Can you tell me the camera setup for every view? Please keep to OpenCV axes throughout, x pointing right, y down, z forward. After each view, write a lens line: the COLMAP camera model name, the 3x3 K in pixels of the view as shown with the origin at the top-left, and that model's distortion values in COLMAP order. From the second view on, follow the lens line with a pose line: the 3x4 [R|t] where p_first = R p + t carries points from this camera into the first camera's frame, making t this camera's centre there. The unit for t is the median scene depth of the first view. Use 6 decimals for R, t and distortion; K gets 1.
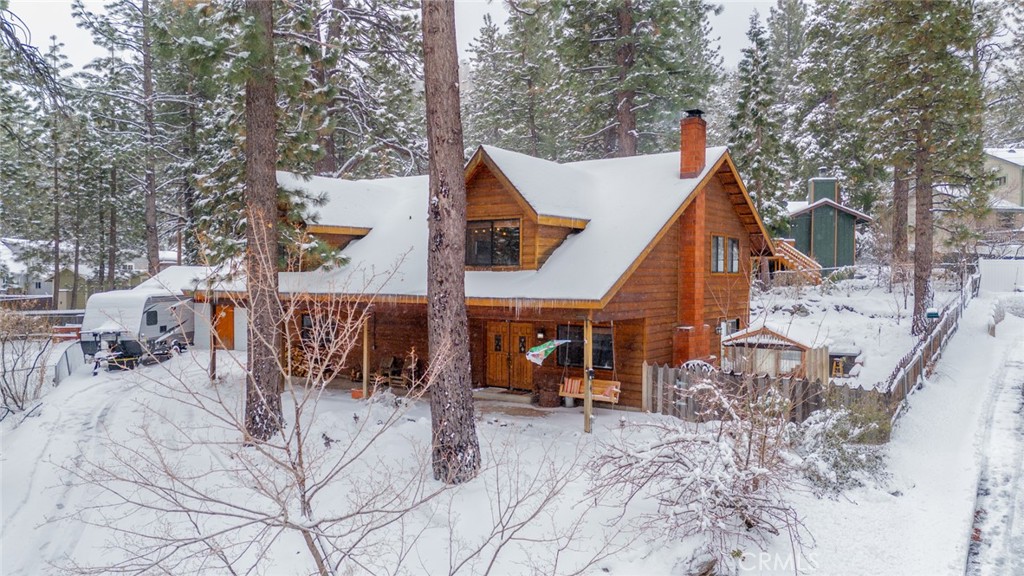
lens RADIAL K [[744.1, 0, 512.0], [0, 744.1, 288.0], [0, 0, 1]] dist [0.061464, -0.007743]
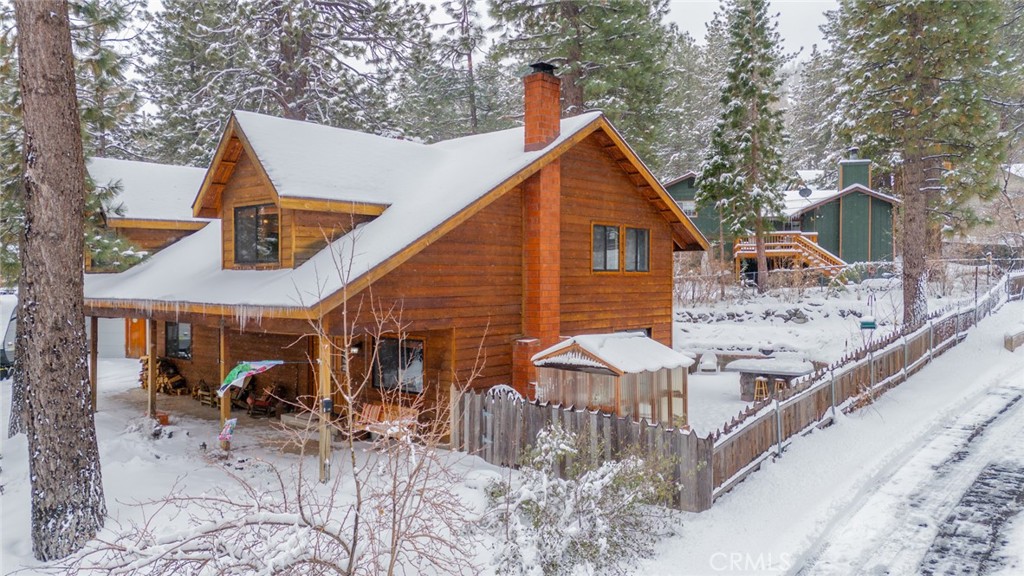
lens RADIAL K [[744.1, 0, 512.0], [0, 744.1, 288.0], [0, 0, 1]] dist [0.061464, -0.007743]
pose [[0.990162, -0.003951, -0.139873, 0.337876], [0.003530, 0.999988, -0.003258, 0.000131], [0.139884, 0.002732, 0.990164, 0.230273]]
